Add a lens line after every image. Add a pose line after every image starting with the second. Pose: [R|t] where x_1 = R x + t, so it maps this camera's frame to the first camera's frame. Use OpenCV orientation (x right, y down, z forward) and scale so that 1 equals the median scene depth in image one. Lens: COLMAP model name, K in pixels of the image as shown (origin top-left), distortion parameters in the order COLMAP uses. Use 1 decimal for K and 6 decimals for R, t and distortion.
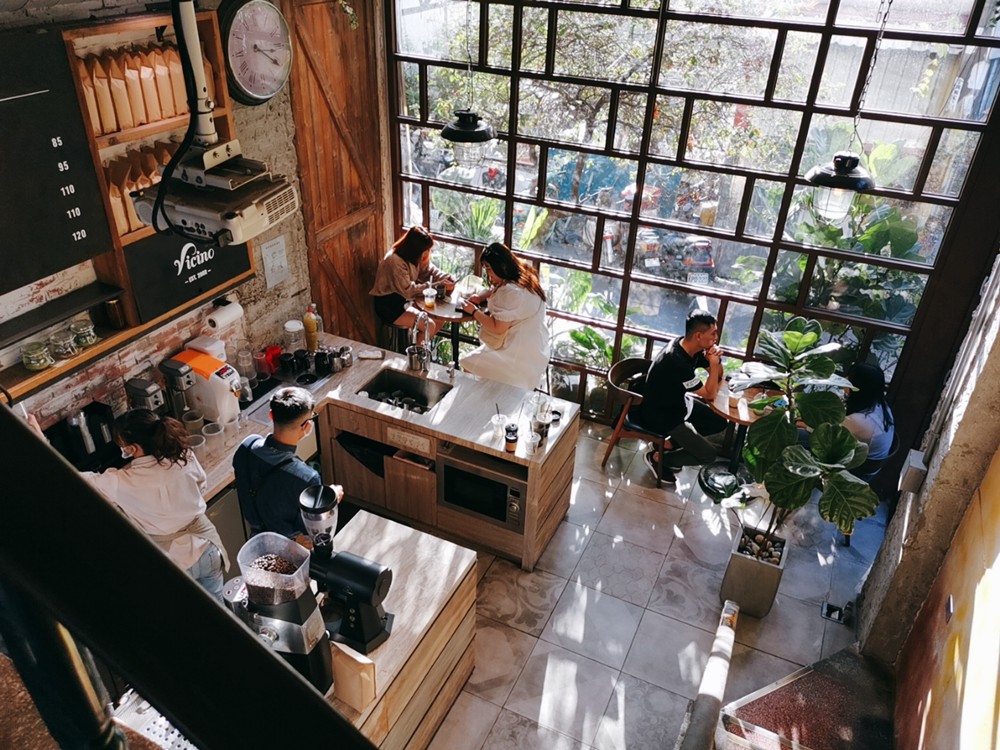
lens RADIAL K [[772.7, 0, 501.0], [0, 772.7, 375.4], [0, 0, 1]] dist [0.013088, 0.000658]
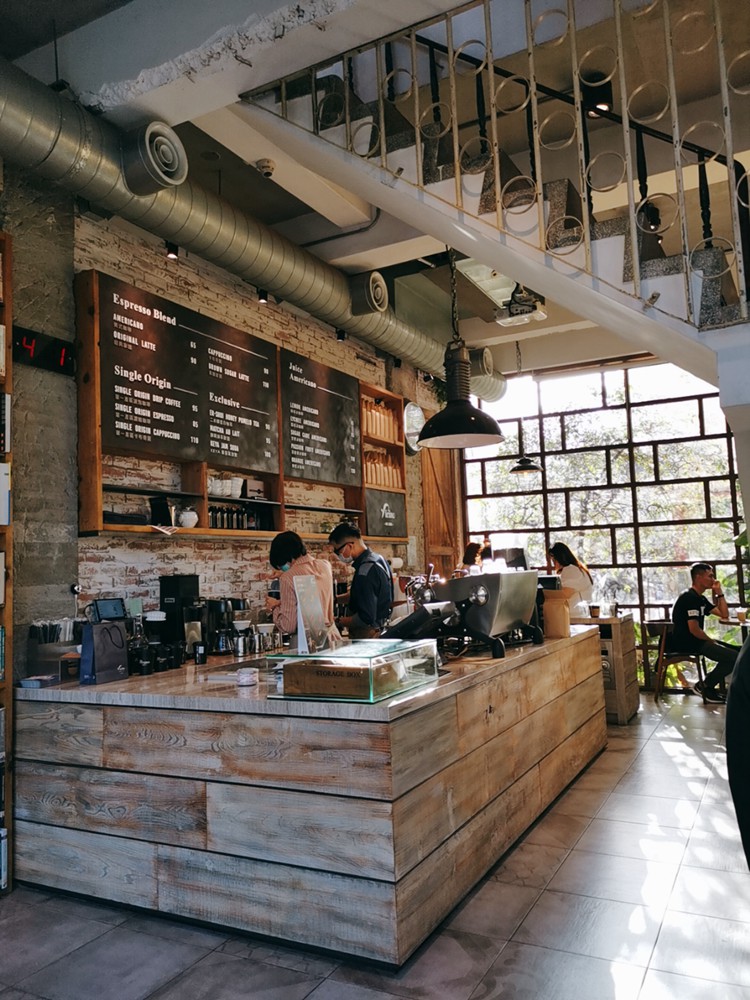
lens RADIAL K [[772.7, 0, 374.1], [0, 772.7, 500.6], [0, 0, 1]] dist [0.013088, 0.000658]
pose [[0.995900, -0.077742, -0.046261, -0.281937], [0.034631, 0.800037, -0.598950, 0.694880], [0.083574, 0.594892, 0.799449, -0.304891]]
